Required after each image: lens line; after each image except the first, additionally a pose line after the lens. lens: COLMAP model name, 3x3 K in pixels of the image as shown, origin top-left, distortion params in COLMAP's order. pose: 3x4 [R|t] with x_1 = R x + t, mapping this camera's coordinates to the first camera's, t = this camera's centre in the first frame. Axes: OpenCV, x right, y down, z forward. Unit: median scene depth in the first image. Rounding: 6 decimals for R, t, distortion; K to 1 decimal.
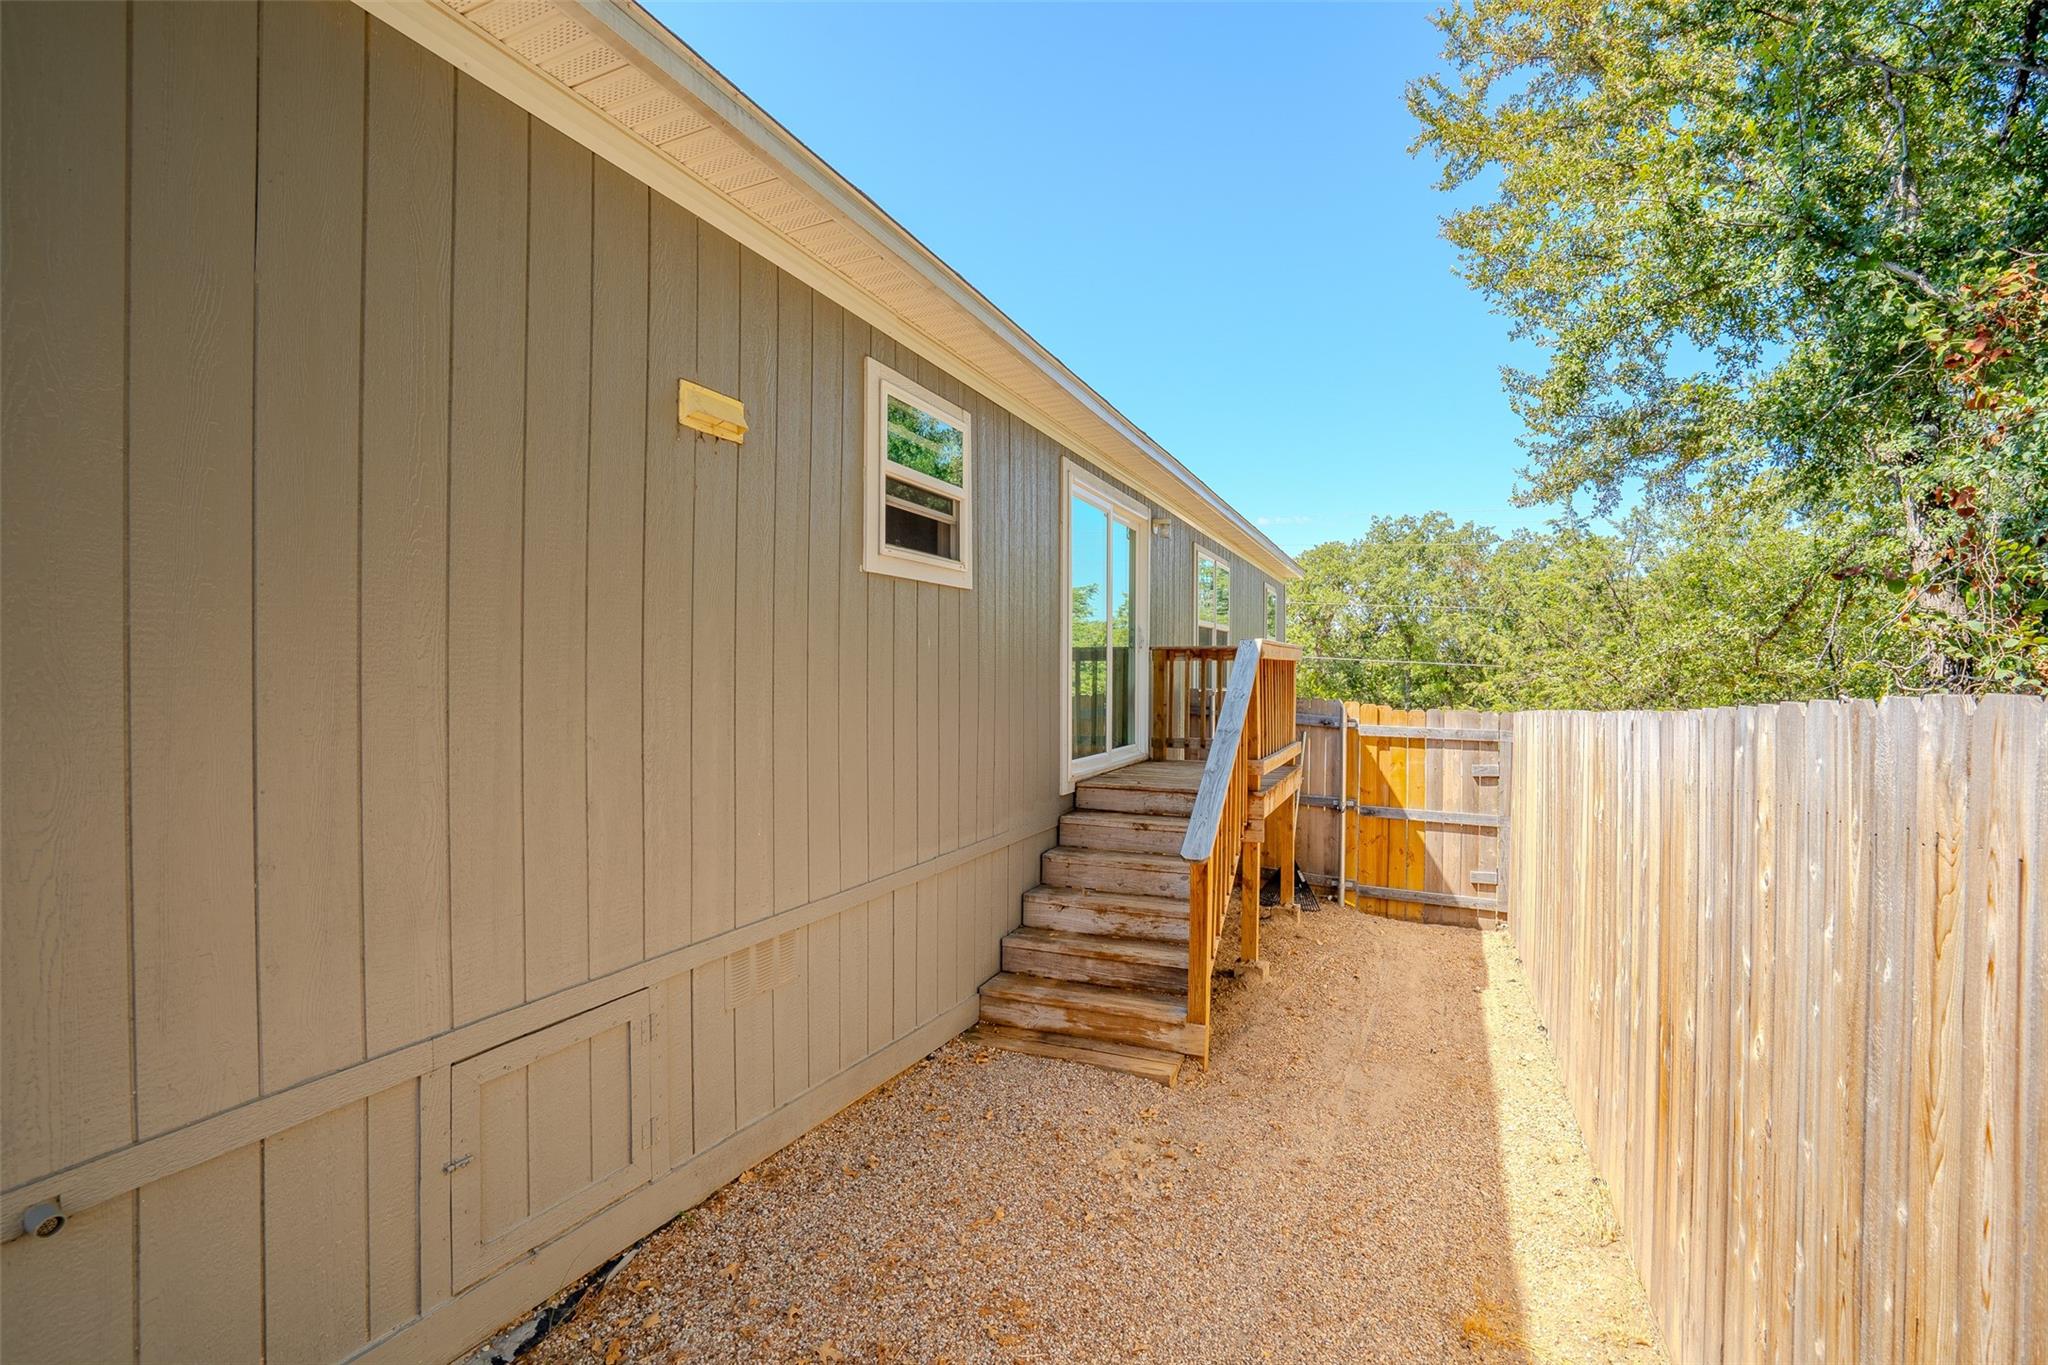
lens RADIAL K [[946.1, 0, 1022.6], [0, 946.1, 678.0], [0, 0, 1]] dist [-0.043997, 0.015985]
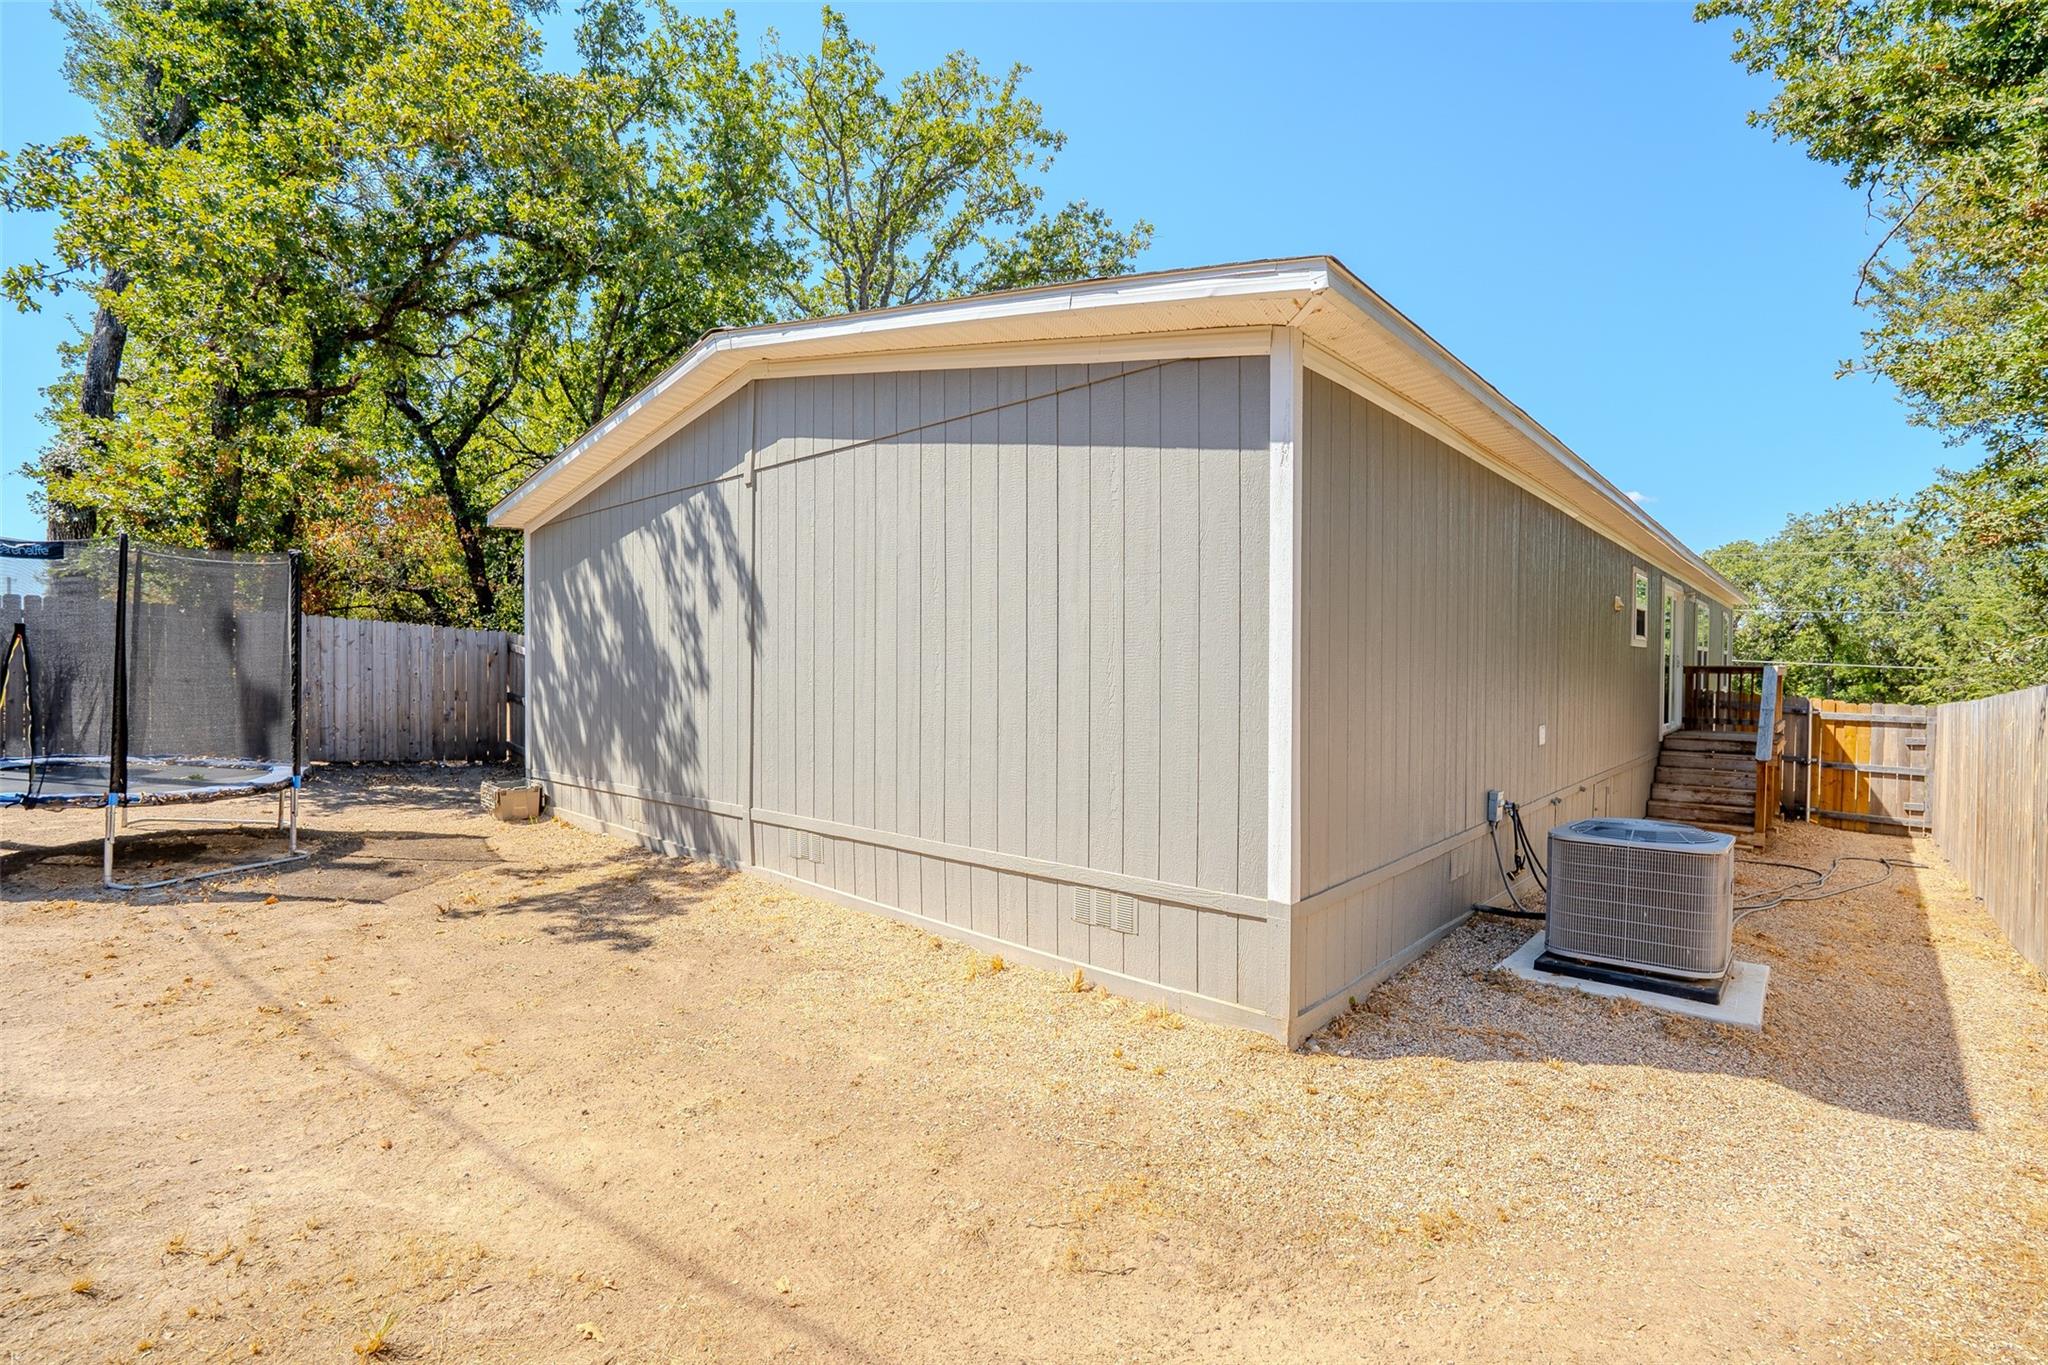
lens RADIAL K [[946.1, 0, 1020.9], [0, 946.1, 685.2], [0, 0, 1]] dist [-0.043997, 0.015985]
pose [[0.948252, 0.006758, -0.317448, -0.461934], [-0.003067, 0.999922, 0.012126, -0.013048], [0.317505, -0.010525, 0.948198, -0.984304]]
